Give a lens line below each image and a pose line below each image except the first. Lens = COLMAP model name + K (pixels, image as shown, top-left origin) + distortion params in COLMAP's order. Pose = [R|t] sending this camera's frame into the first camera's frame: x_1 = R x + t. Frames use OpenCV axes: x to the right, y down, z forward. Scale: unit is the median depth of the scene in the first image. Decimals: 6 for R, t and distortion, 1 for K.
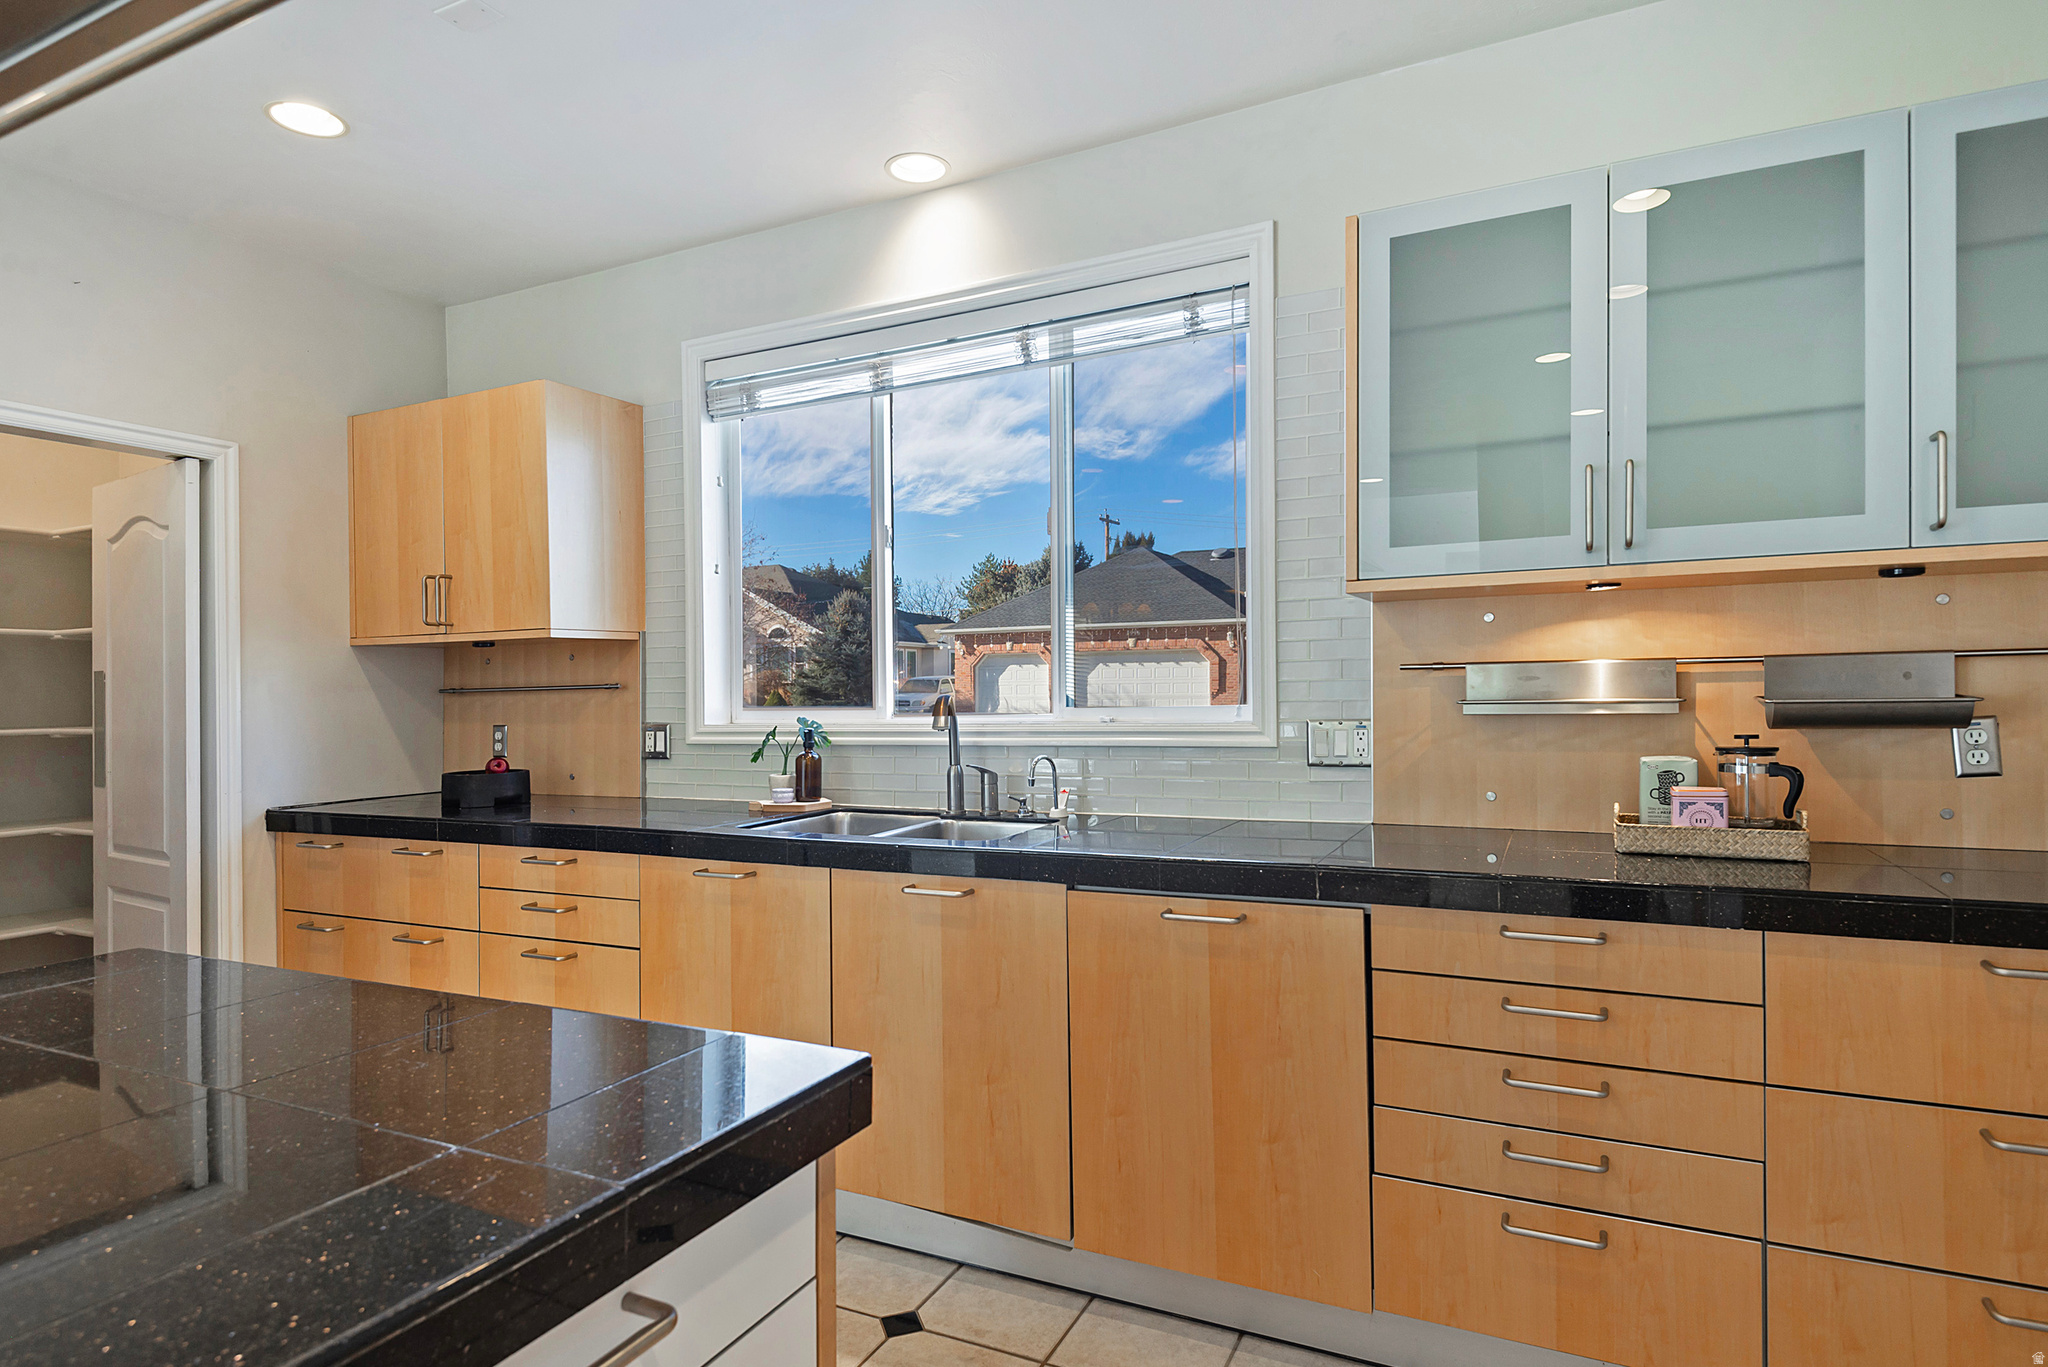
lens RADIAL K [[1114.9, 0, 957.5], [0, 1114.9, 695.1], [0, 0, 1]] dist [0.035160, -0.028109]
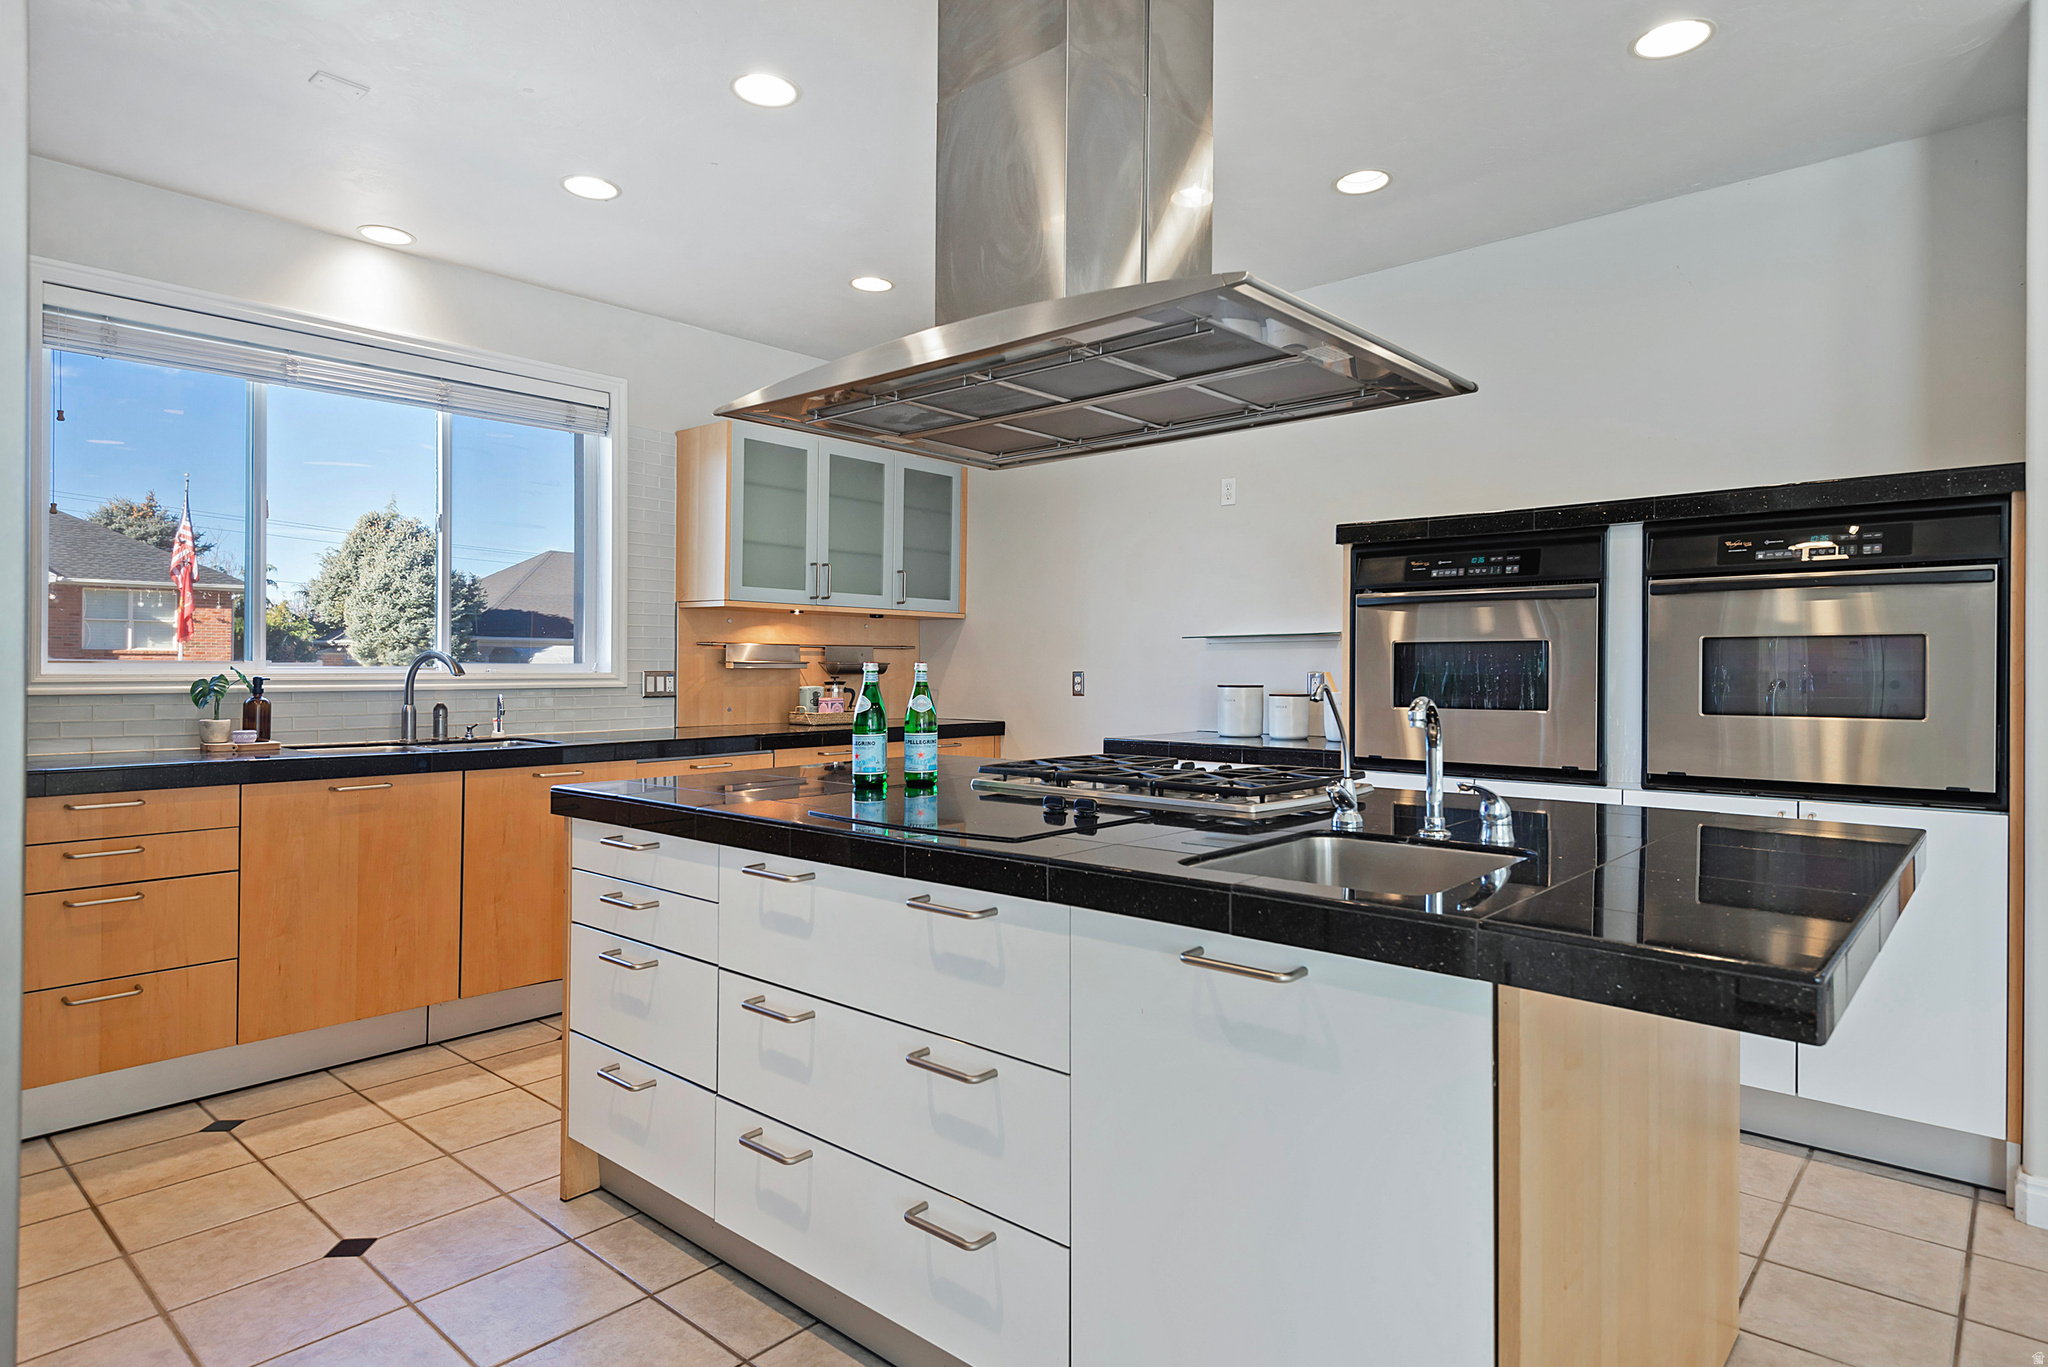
lens RADIAL K [[1138.6, 0, 1077.8], [0, 1138.6, 666.8], [0, 0, 1]] dist [0.014672, -0.000514]
pose [[0.224973, 0.019615, 0.974167, -1.141903], [-0.003872, 0.999807, -0.019237, 0.041666], [-0.974357, 0.000556, 0.225006, -0.060838]]
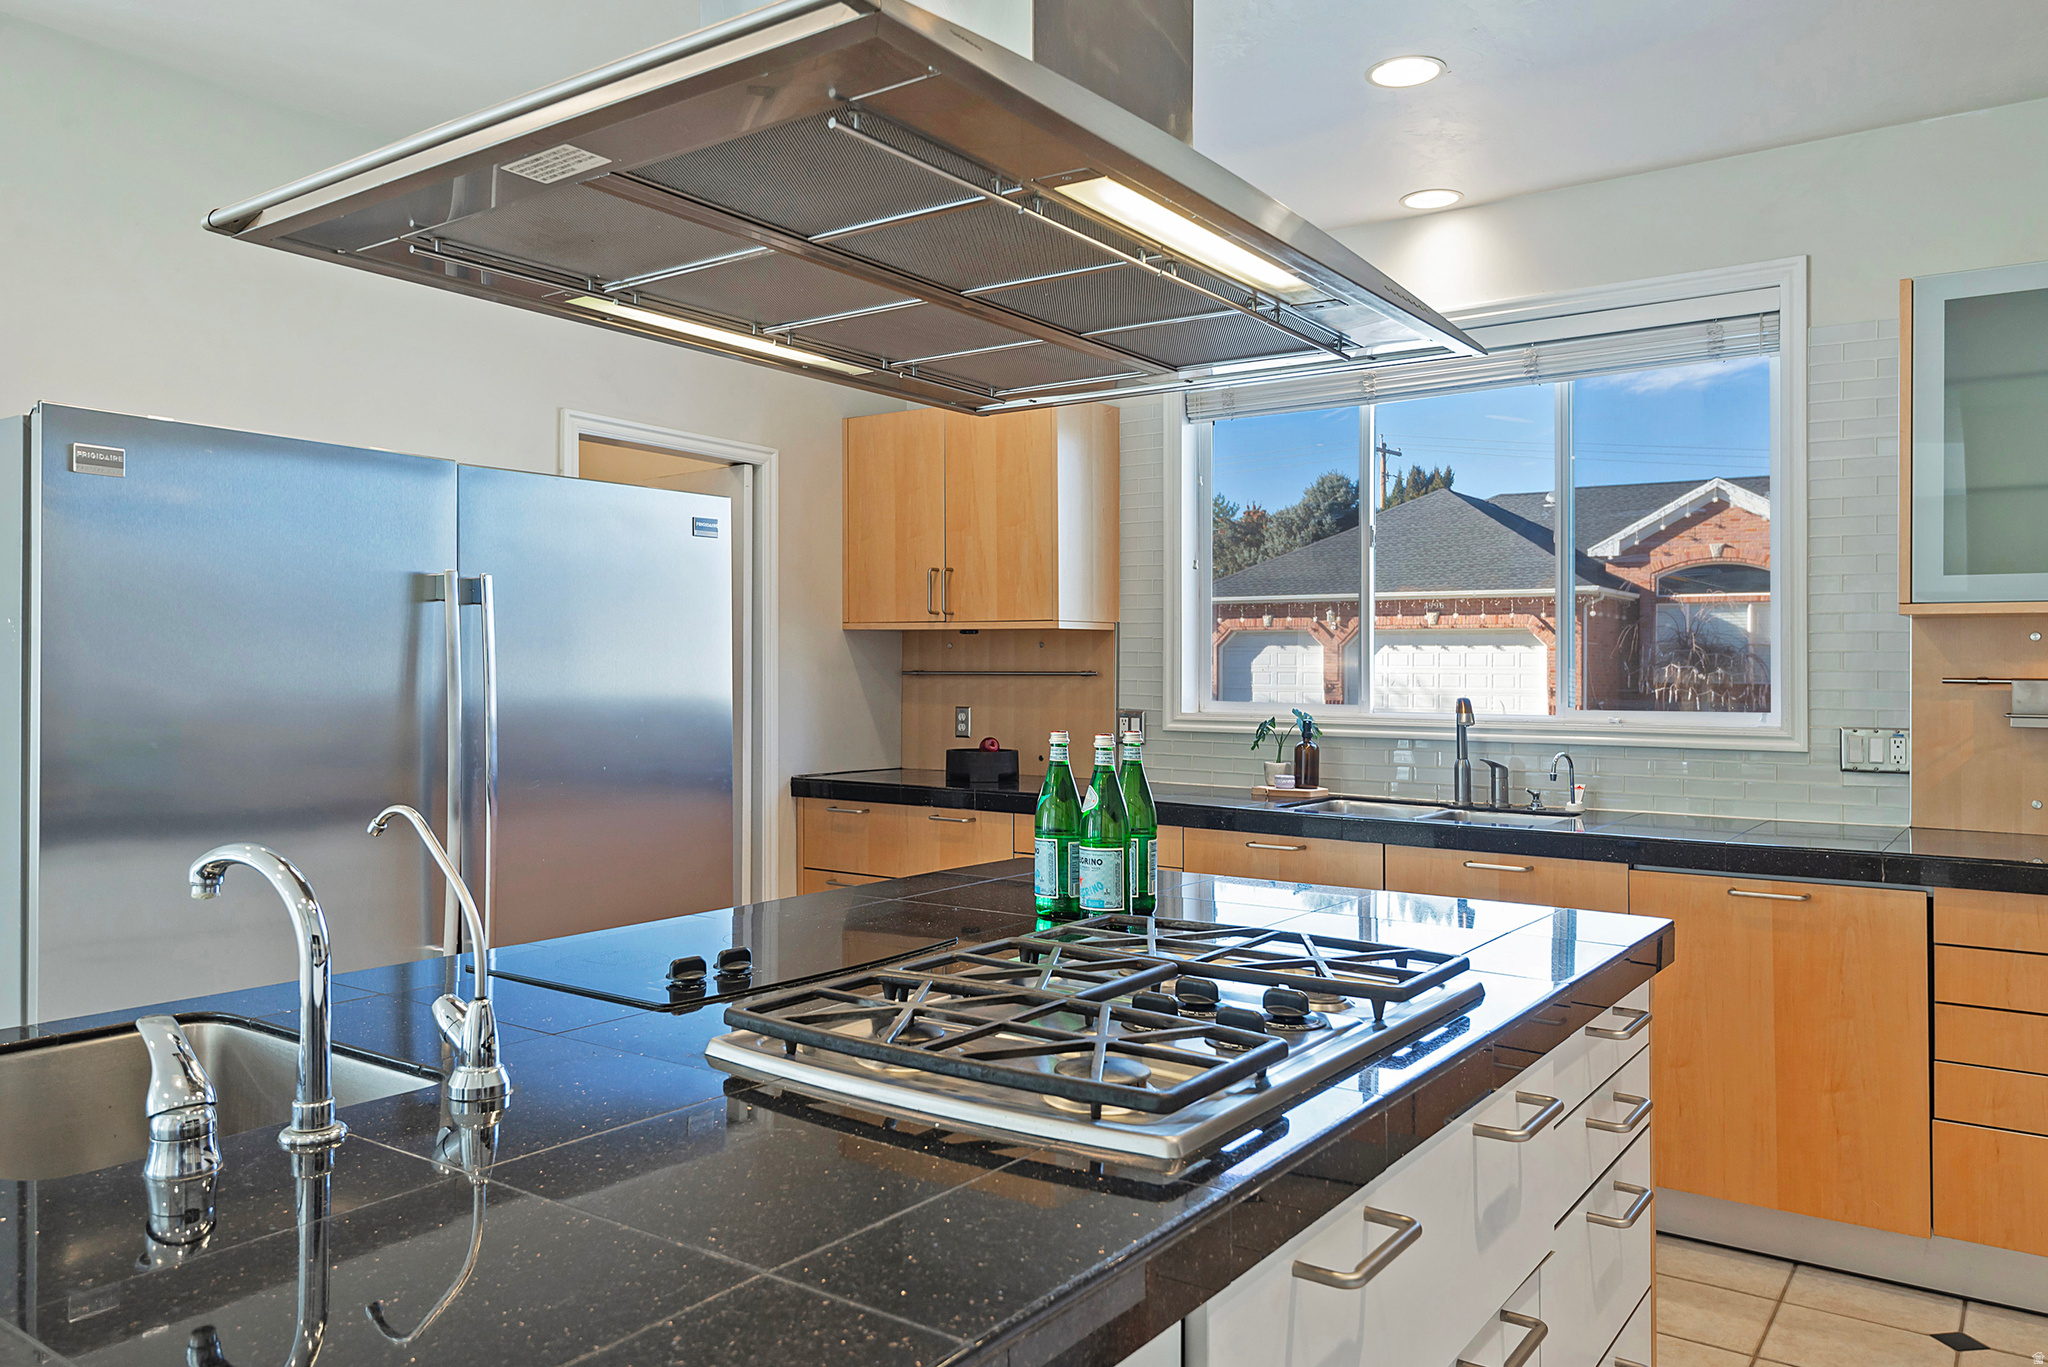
lens RADIAL K [[1445.6, 0, 945.5], [0, 1445.6, 643.5], [0, 0, 1]] dist [0.055963, -0.046301]
pose [[0.986728, 0.022500, -0.160813, -0.270415], [-0.026127, 0.999449, -0.020472, -0.005894], [0.160264, 0.024402, 0.986772, -0.451753]]
